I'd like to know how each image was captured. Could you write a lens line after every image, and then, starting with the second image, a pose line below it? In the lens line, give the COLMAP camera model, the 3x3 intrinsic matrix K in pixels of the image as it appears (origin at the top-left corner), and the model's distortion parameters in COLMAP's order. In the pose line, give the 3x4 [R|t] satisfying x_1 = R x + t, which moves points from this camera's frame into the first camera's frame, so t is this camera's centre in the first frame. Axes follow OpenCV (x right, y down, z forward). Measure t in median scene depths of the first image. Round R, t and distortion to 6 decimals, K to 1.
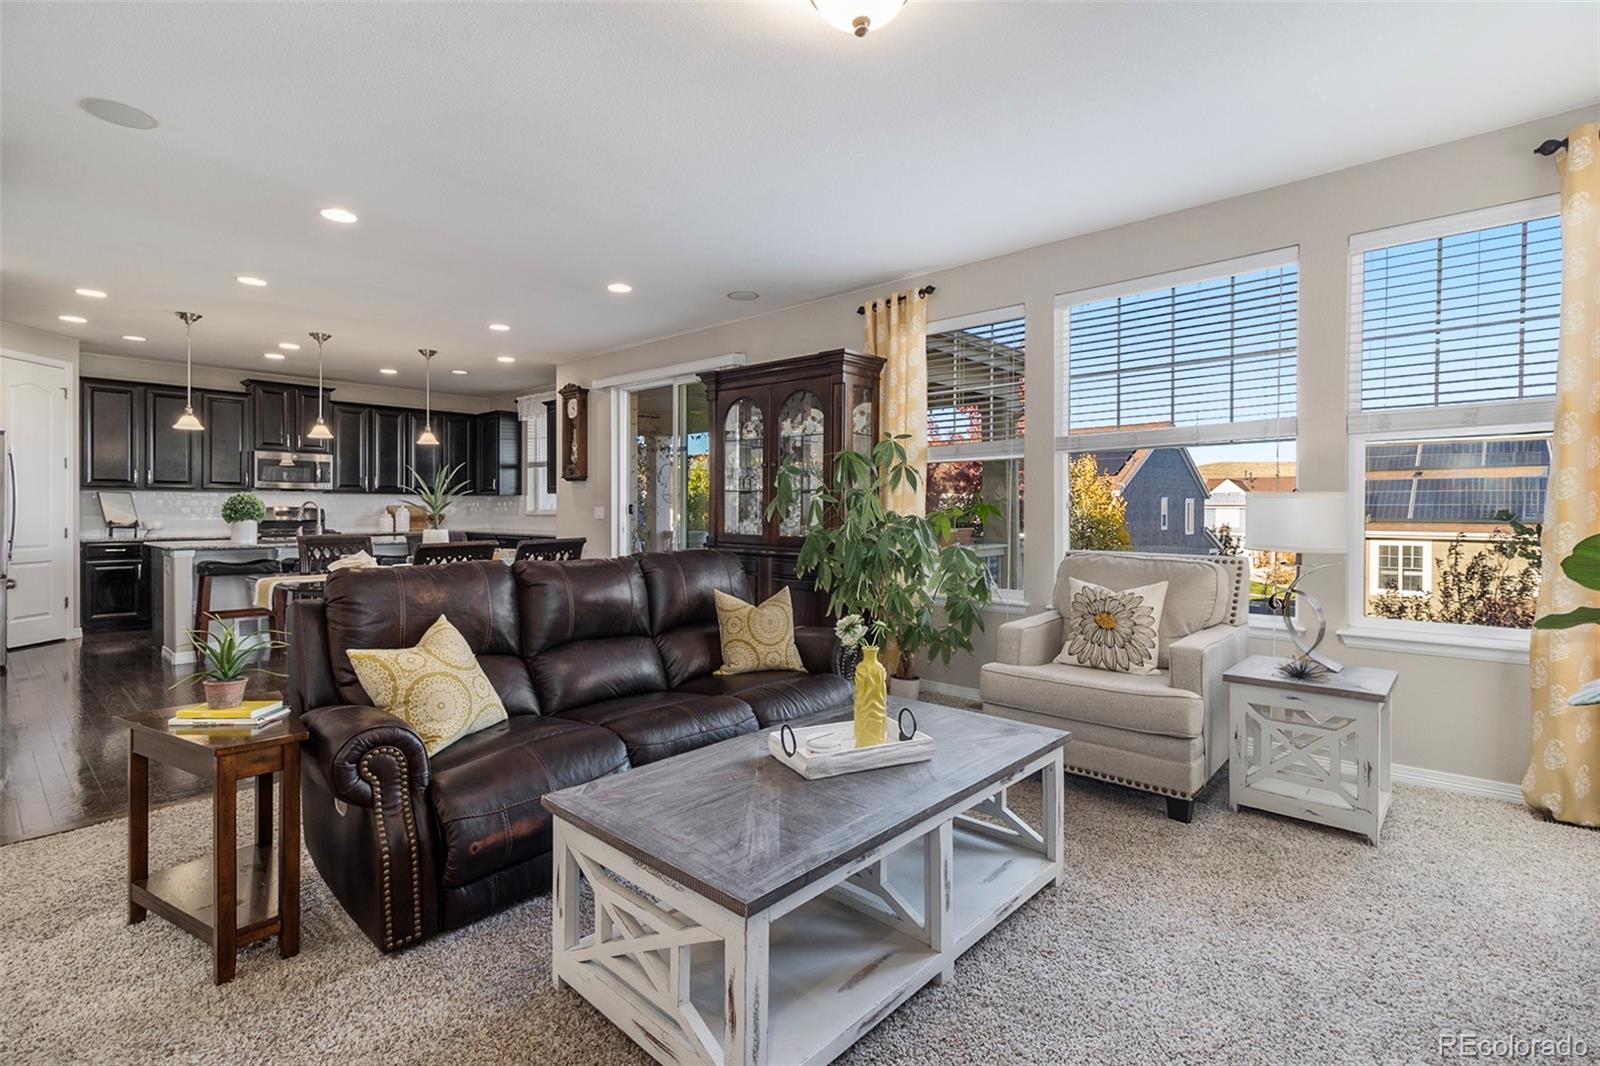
lens RADIAL K [[740.0, 0, 805.9], [0, 740.0, 512.0], [0, 0, 1]] dist [0.003430, -0.001104]
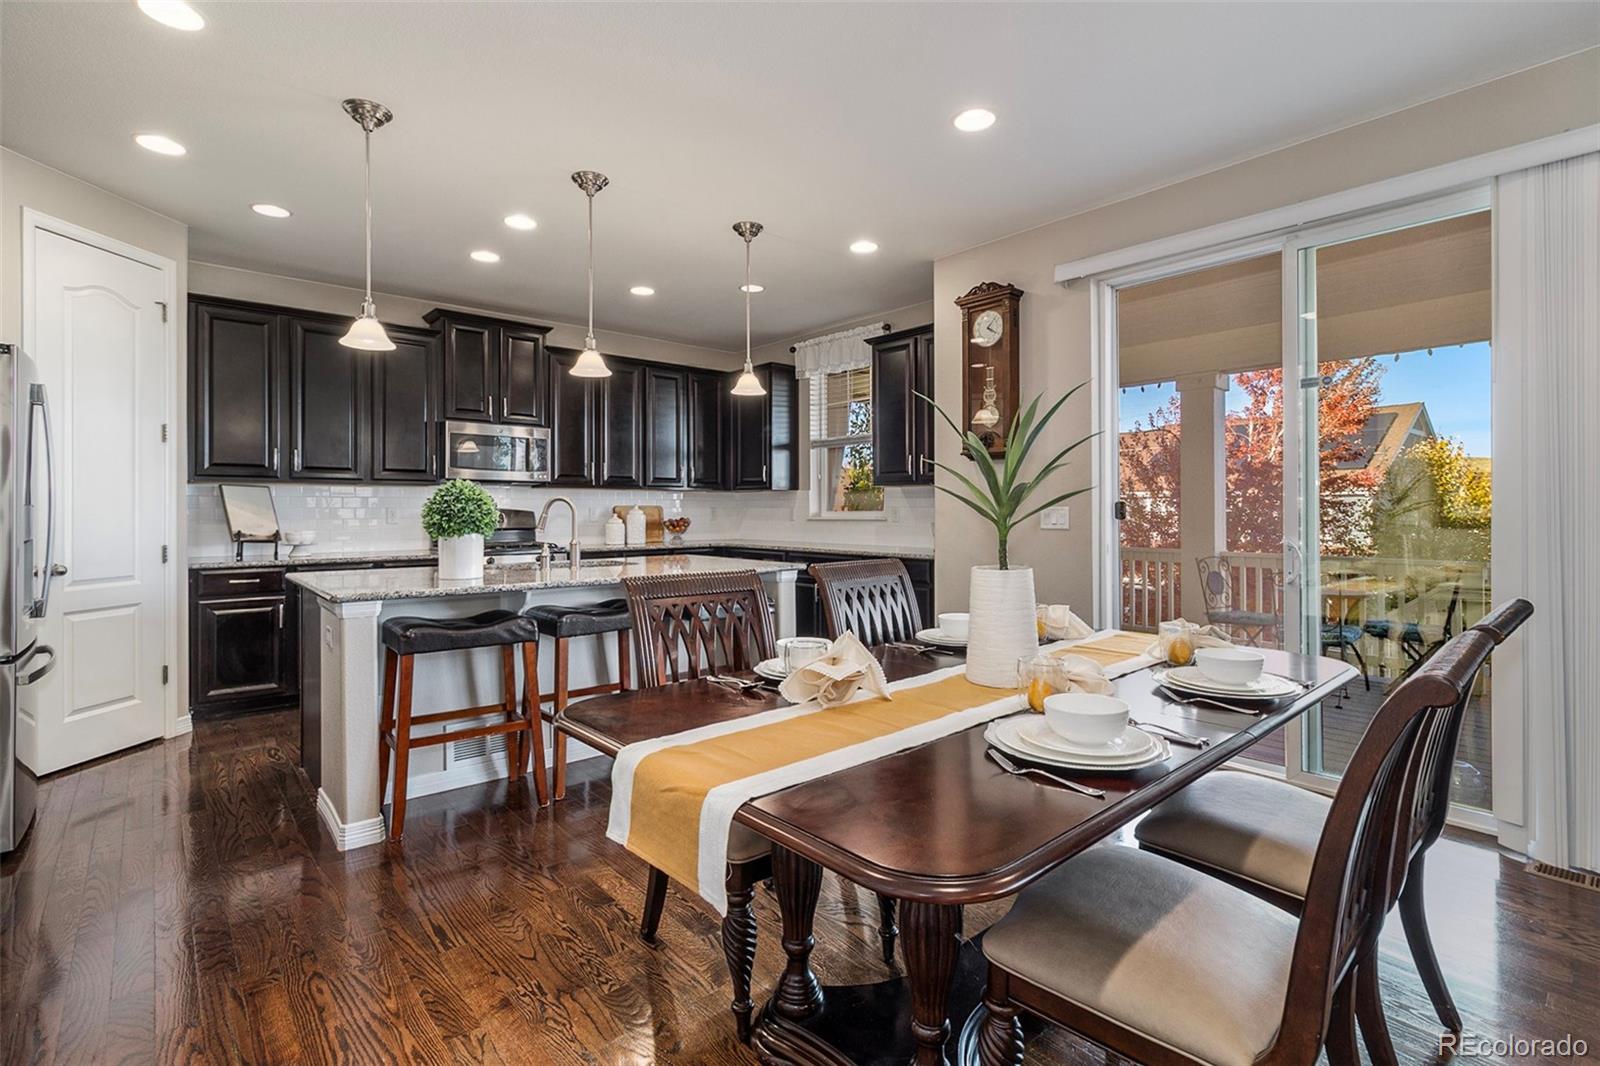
lens RADIAL K [[740.0, 0, 805.9], [0, 740.0, 512.0], [0, 0, 1]] dist [0.003430, -0.001104]
pose [[0.992399, -0.003010, -0.123024, -0.395440], [0.002868, 0.999995, -0.001330, -0.002190], [0.123027, 0.000967, 0.992403, 0.448354]]
